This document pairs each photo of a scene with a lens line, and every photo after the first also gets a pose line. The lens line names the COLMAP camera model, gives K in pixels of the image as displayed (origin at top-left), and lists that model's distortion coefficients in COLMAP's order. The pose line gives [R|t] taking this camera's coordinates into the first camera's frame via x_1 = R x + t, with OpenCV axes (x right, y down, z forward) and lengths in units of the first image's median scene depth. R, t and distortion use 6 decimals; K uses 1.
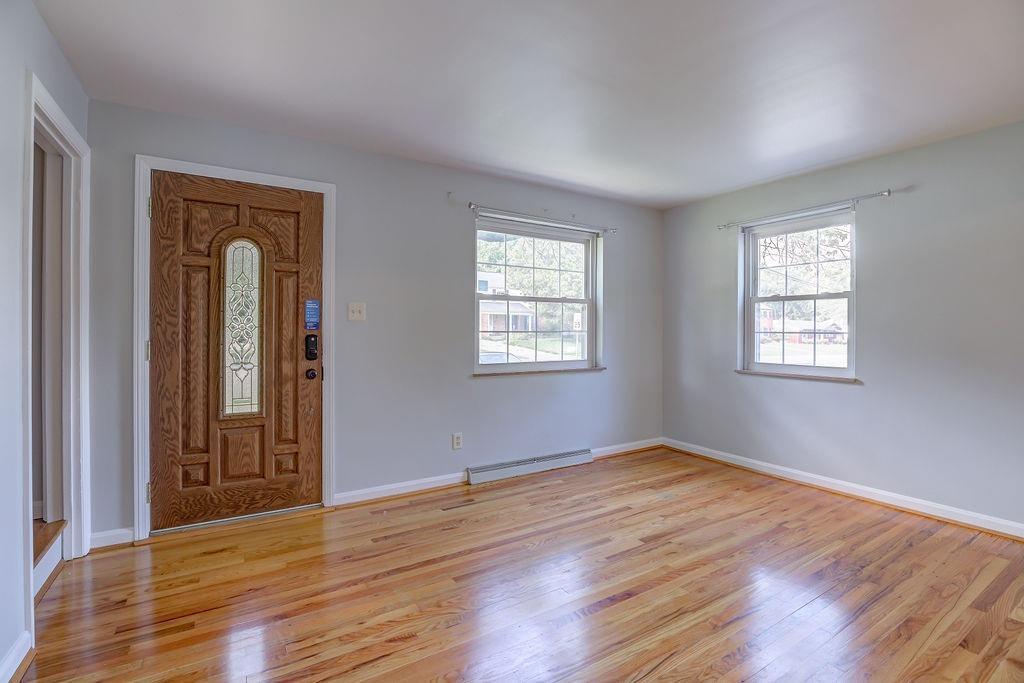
lens RADIAL K [[473.2, 0, 513.3], [0, 473.2, 334.0], [0, 0, 1]] dist [-0.021185, 0.000323]
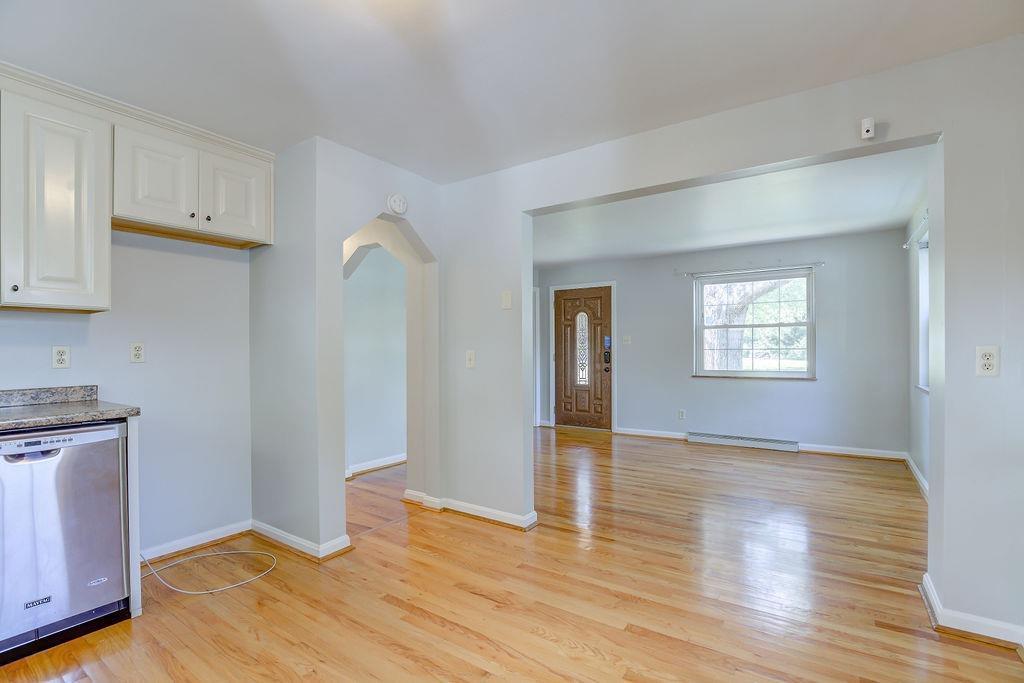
lens RADIAL K [[473.2, 0, 513.3], [0, 473.2, 334.0], [0, 0, 1]] dist [-0.021185, 0.000323]
pose [[0.397156, -0.035924, -0.917048, 1.443669], [0.003621, 0.999287, -0.037577, 0.000805], [0.917744, 0.011604, 0.397003, -0.274476]]
